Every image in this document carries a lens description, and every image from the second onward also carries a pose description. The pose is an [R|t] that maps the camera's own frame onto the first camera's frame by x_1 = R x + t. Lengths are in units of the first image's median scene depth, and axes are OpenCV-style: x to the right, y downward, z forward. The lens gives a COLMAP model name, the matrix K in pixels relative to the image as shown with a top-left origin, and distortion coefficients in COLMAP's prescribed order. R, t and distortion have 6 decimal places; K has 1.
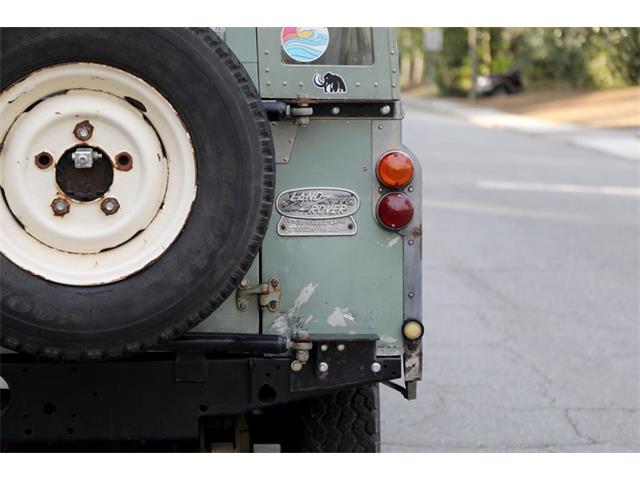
lens RADIAL K [[1773.1, 0, 320.7], [0, 1773.1, 239.5], [0, 0, 1]] dist [0.504795, 0.000000]
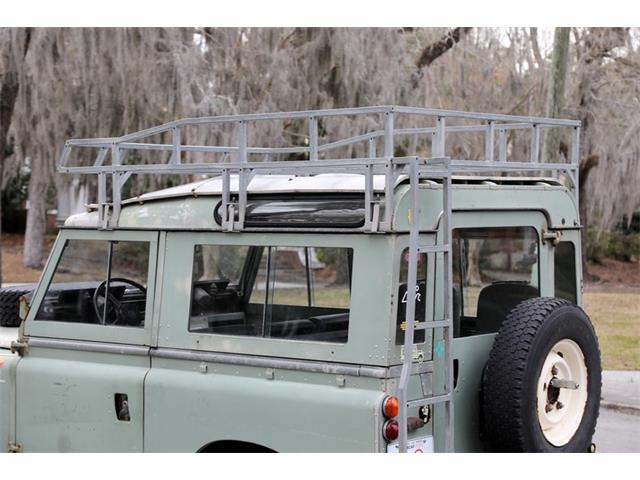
lens RADIAL K [[1423.4, 0, 321.9], [0, 1423.4, 244.2], [0, 0, 1]] dist [0.382369, 0.000000]
pose [[0.706580, -0.029874, 0.707002, -1.407509], [0.064455, 0.997672, -0.022260, -0.175079], [-0.704692, 0.061298, 0.706861, -0.007844]]
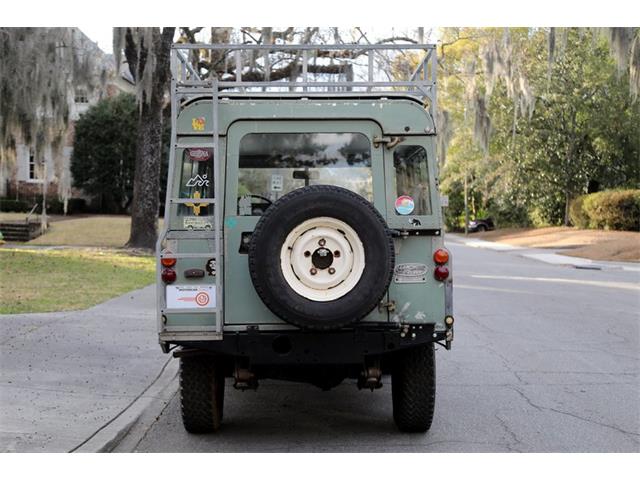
lens RADIAL K [[975.7, 0, 319.0], [0, 975.7, 245.2], [0, 0, 1]] dist [0.105454, 0.000000]
pose [[0.997804, -0.012942, -0.064953, -0.041033], [0.008510, 0.997645, -0.068059, 0.038026], [0.065681, 0.067357, 0.995565, -0.395274]]
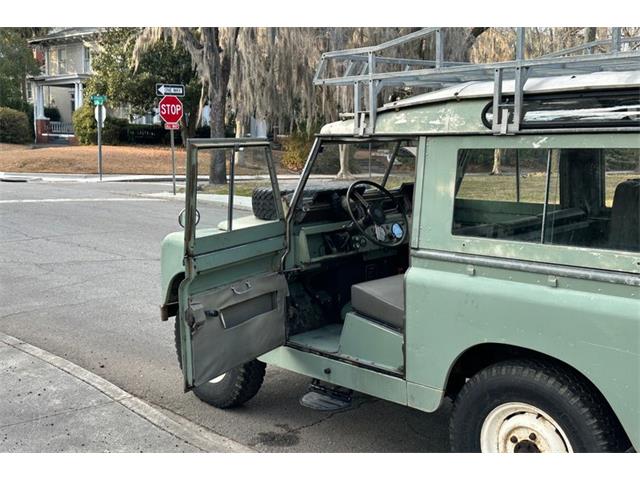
lens RADIAL K [[760.6, 0, 317.9], [0, 760.6, 242.9], [0, 0, 1]] dist [0.114662, 0.000000]
pose [[0.765450, -0.116983, 0.632773, -1.052922], [0.076072, 0.992892, 0.091538, -0.205546], [-0.638983, -0.021932, 0.768908, 0.669571]]
